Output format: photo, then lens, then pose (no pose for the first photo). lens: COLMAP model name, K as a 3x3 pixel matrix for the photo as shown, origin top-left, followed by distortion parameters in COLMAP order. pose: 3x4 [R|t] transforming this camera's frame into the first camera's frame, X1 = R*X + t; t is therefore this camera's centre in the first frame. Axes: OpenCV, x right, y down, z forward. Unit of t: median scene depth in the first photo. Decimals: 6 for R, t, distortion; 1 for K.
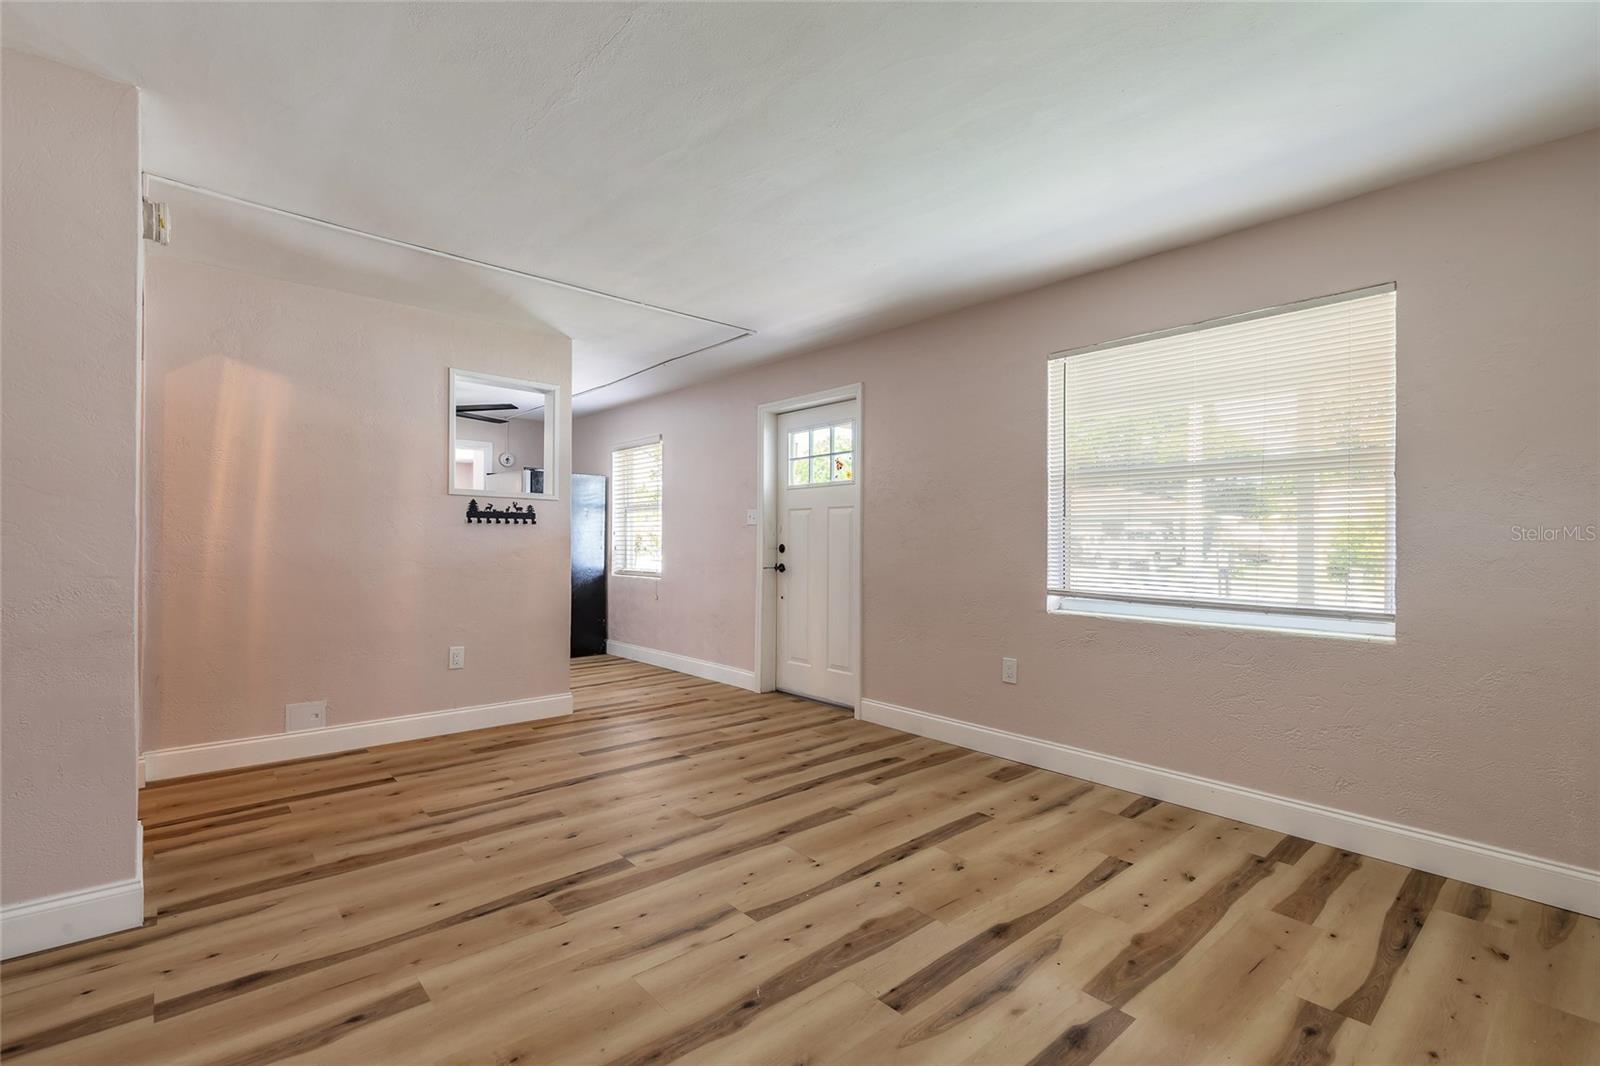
lens RADIAL K [[722.5, 0, 796.0], [0, 722.5, 537.4], [0, 0, 1]] dist [0.008879, -0.000210]
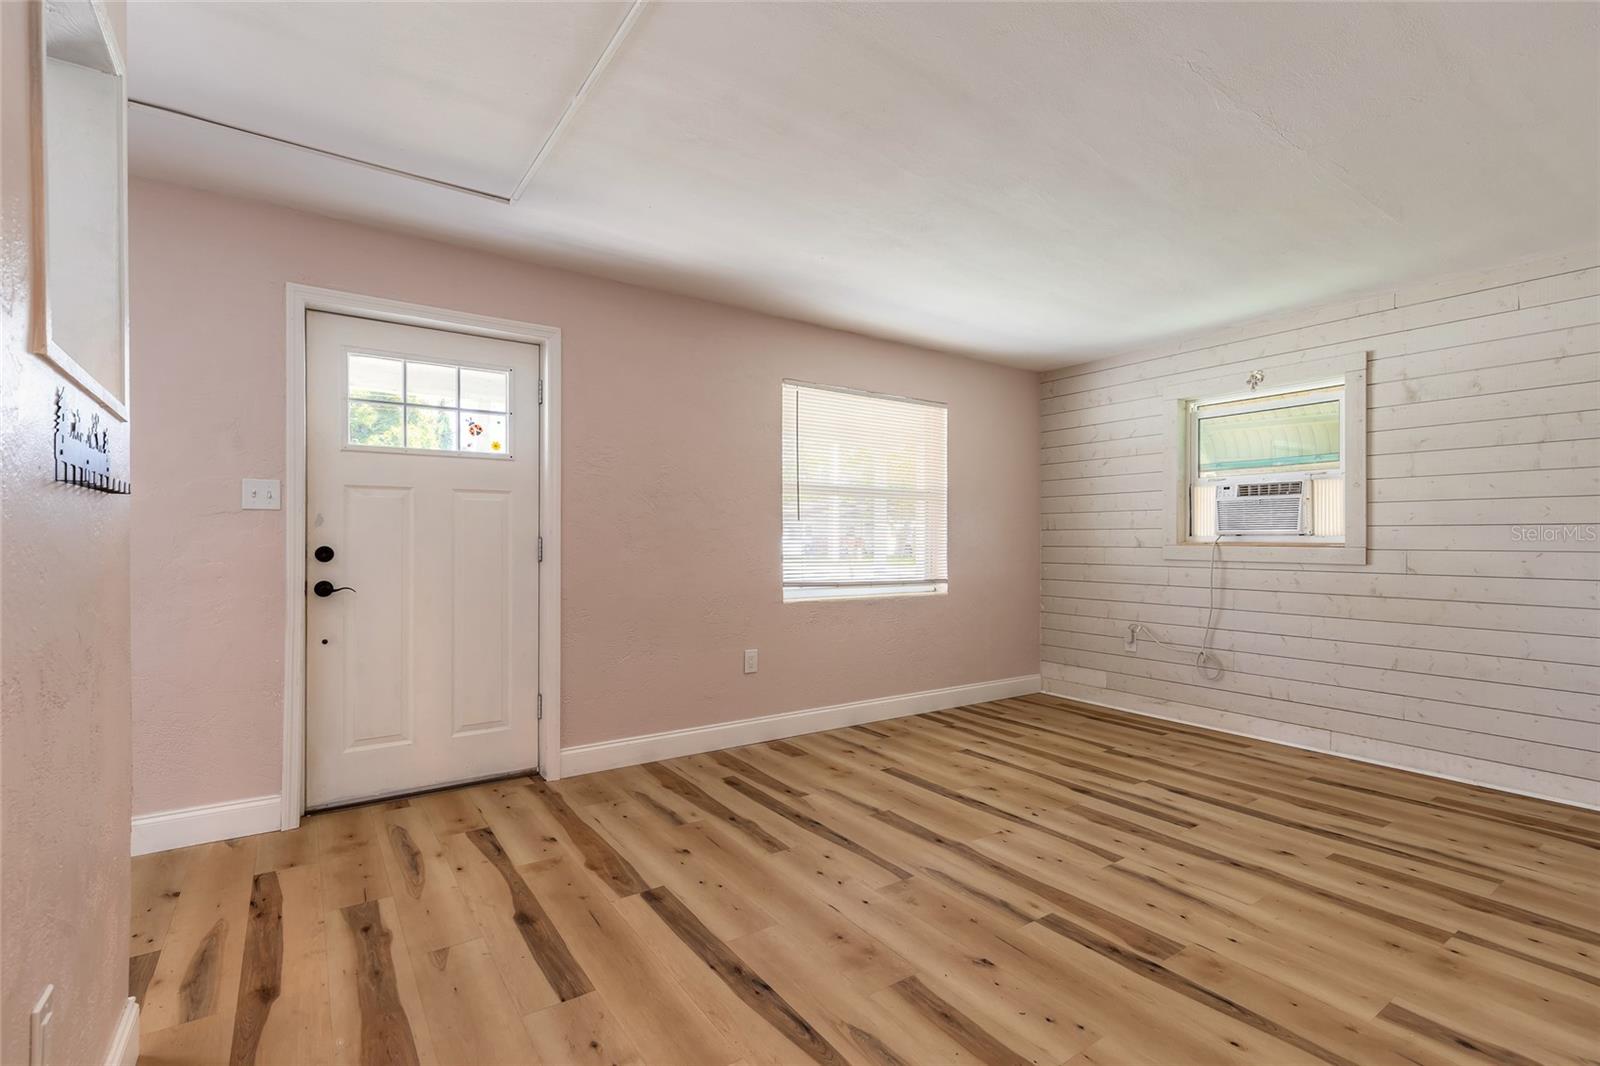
lens RADIAL K [[722.5, 0, 798.2], [0, 722.5, 536.6], [0, 0, 1]] dist [0.008879, -0.000210]
pose [[0.109385, -0.003724, 0.993992, -0.891773], [-0.010891, 0.999928, 0.004945, -0.008369], [-0.993940, -0.011367, 0.109337, 0.952848]]
